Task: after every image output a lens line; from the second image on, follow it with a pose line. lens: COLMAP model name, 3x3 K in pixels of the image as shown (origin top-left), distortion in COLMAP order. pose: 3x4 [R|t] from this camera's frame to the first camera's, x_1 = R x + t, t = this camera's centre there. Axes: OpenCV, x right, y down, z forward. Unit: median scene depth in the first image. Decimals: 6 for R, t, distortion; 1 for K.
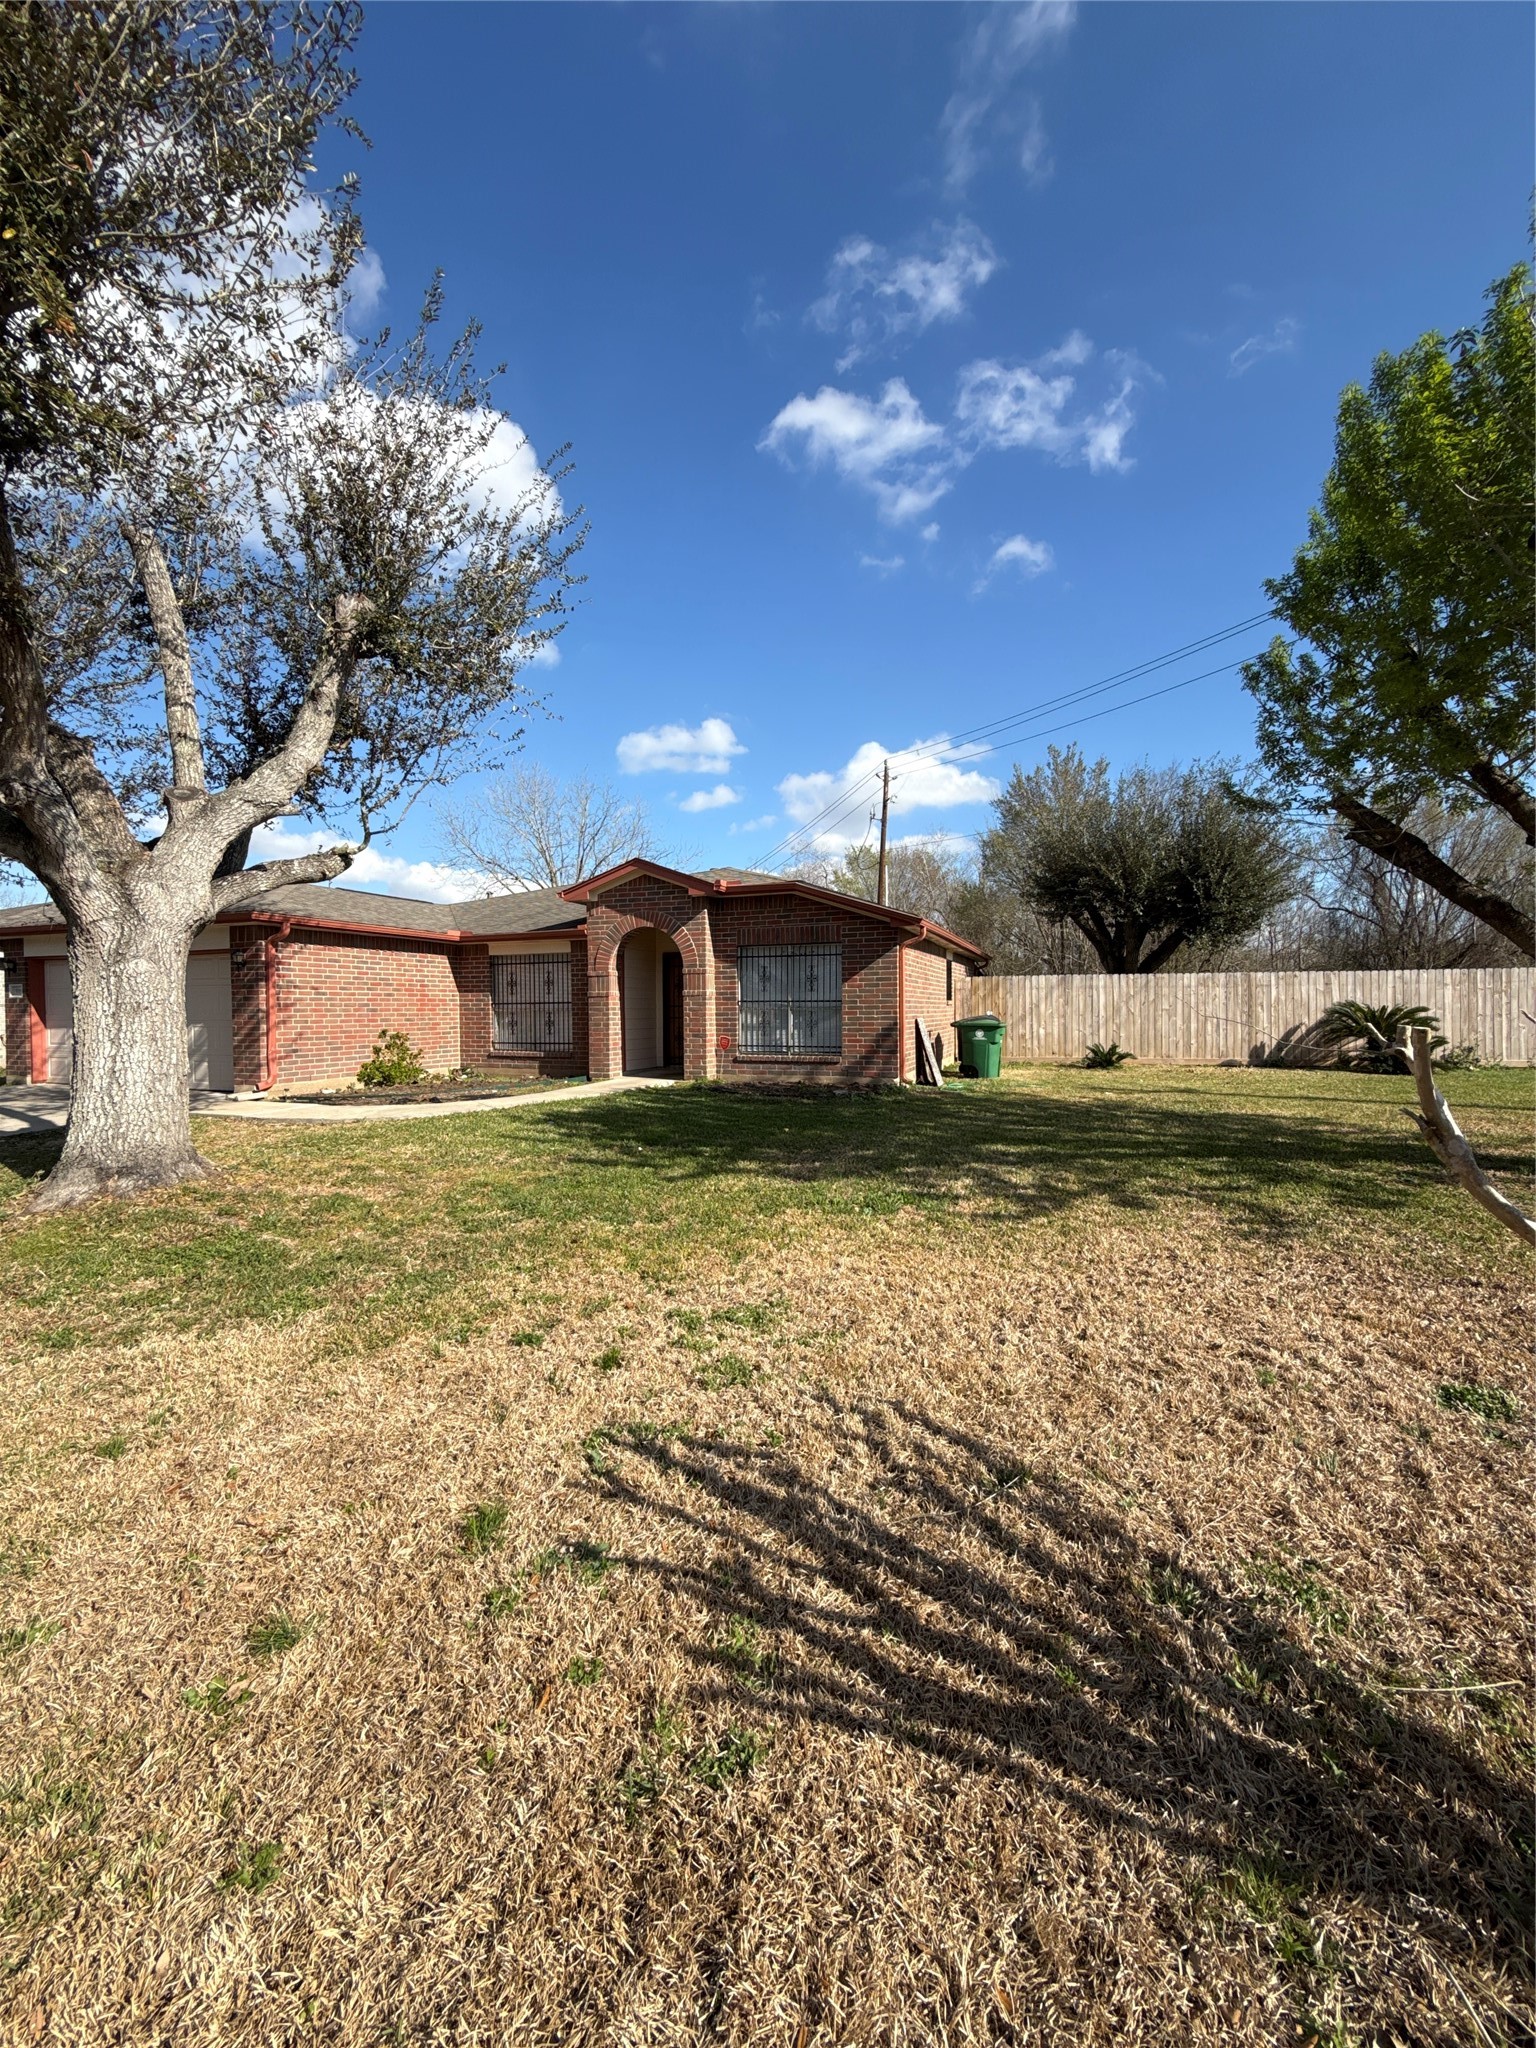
lens RADIAL K [[843.0, 0, 765.1], [0, 843.0, 1021.2], [0, 0, 1]] dist [-0.000325, 0.000450]
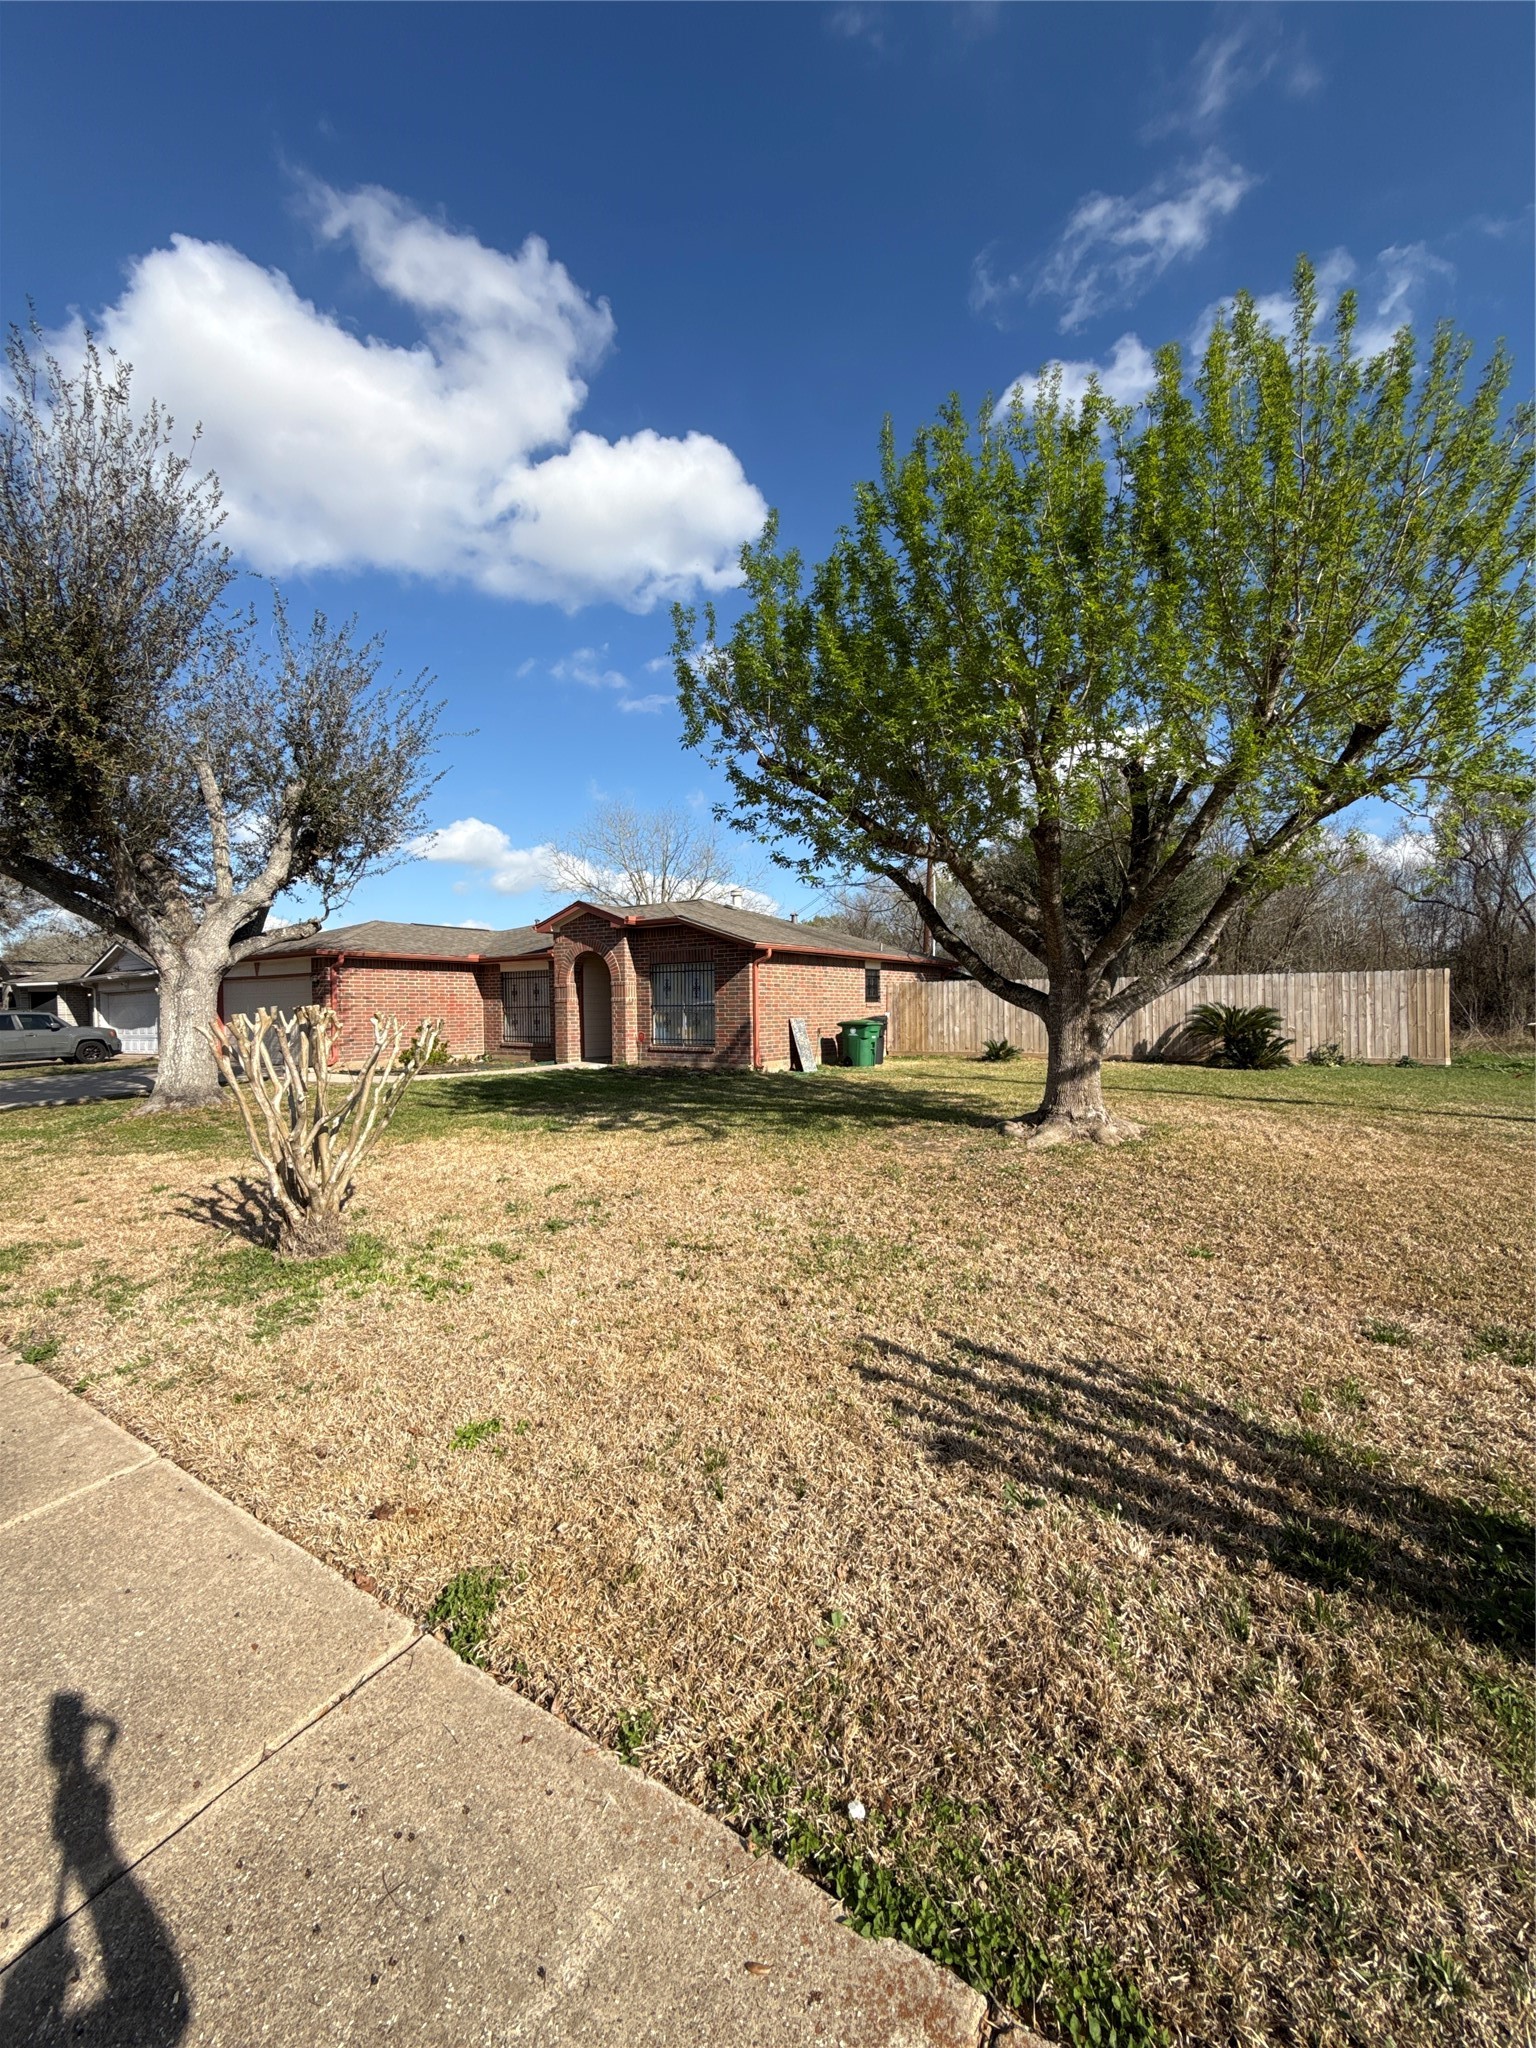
lens RADIAL K [[843.0, 0, 755.6], [0, 843.0, 1016.6], [0, 0, 1]] dist [-0.000325, 0.000450]
pose [[0.971892, -0.000197, -0.235429, 0.441138], [-0.000579, 0.999995, -0.003225, -0.002095], [0.235428, 0.003271, 0.971886, -0.255943]]
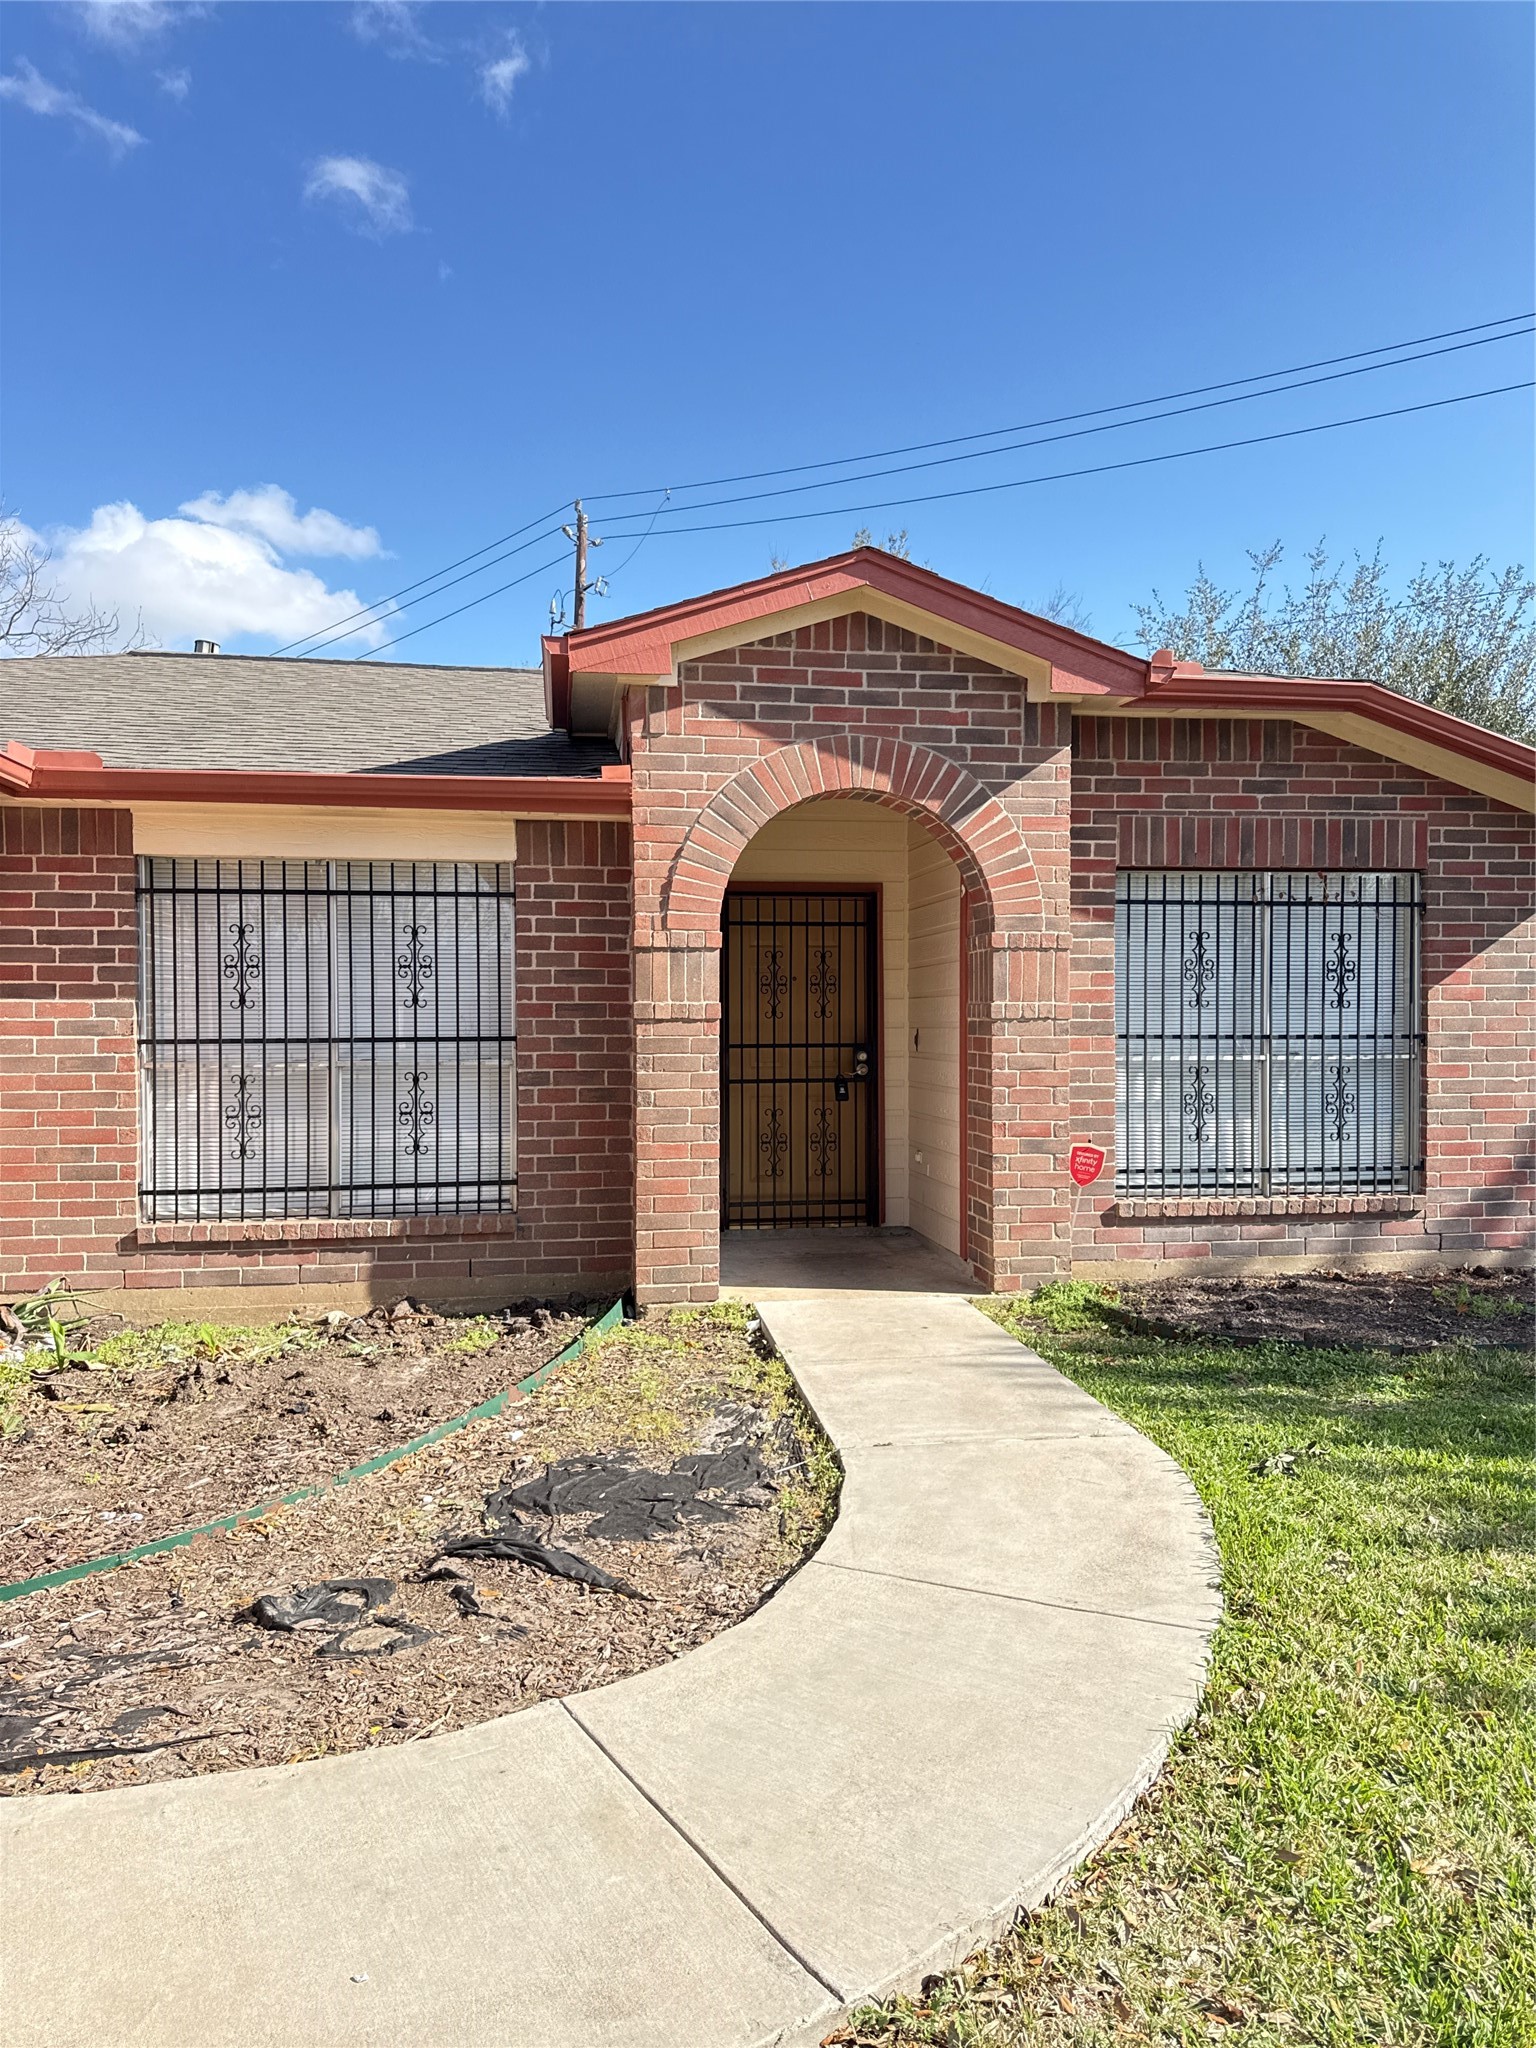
lens RADIAL K [[1492.0, 0, 781.6], [0, 1492.0, 1016.0], [0, 0, 1]] dist [0.078675, -0.004673]
pose [[0.863953, 0.004234, 0.503555, -0.435905], [0.004761, 0.999851, -0.016577, -0.022292], [-0.503550, 0.016719, 0.863804, 0.557968]]
